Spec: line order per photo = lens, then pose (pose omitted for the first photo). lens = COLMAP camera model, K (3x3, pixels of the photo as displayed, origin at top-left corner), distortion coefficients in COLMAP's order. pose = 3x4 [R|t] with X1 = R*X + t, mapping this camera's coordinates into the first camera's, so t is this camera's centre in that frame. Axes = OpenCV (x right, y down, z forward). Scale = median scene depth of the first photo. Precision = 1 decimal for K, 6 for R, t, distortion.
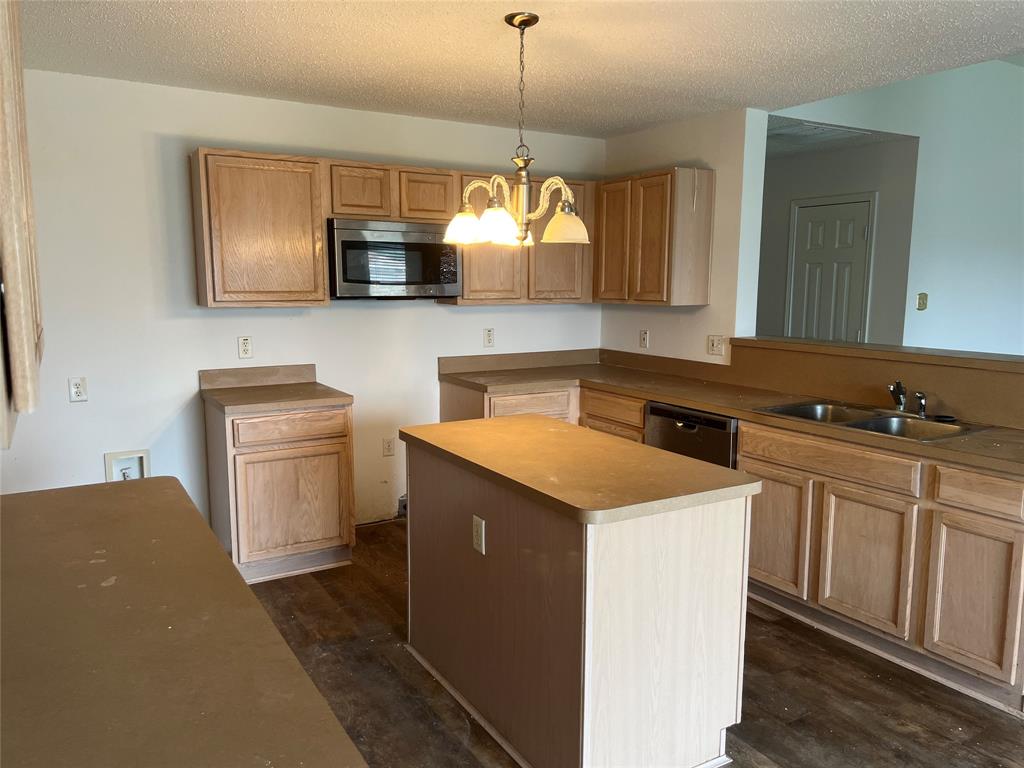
lens RADIAL K [[769.5, 0, 513.1], [0, 769.5, 387.8], [0, 0, 1]] dist [0.100200, -0.150216]
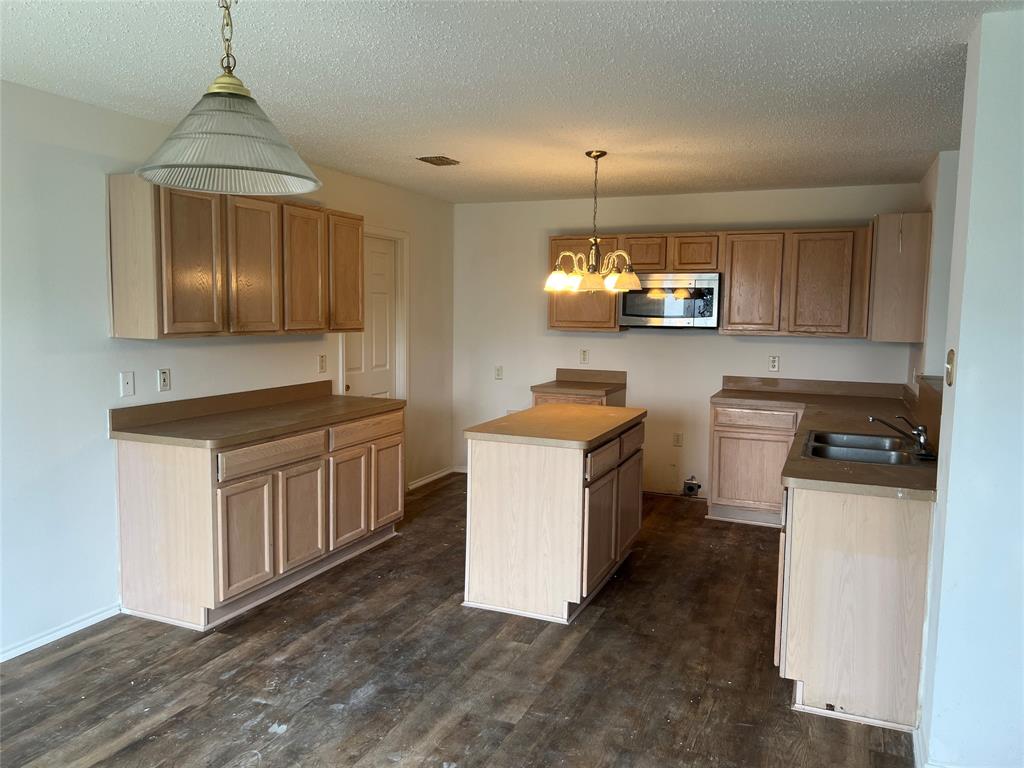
lens RADIAL K [[769.5, 0, 513.1], [0, 769.5, 387.8], [0, 0, 1]] dist [0.100200, -0.150216]
pose [[0.582390, 0.088249, -0.808105, 0.899880], [-0.122881, 0.992224, 0.019797, -0.003664], [0.803568, 0.087772, 0.588706, -0.024399]]
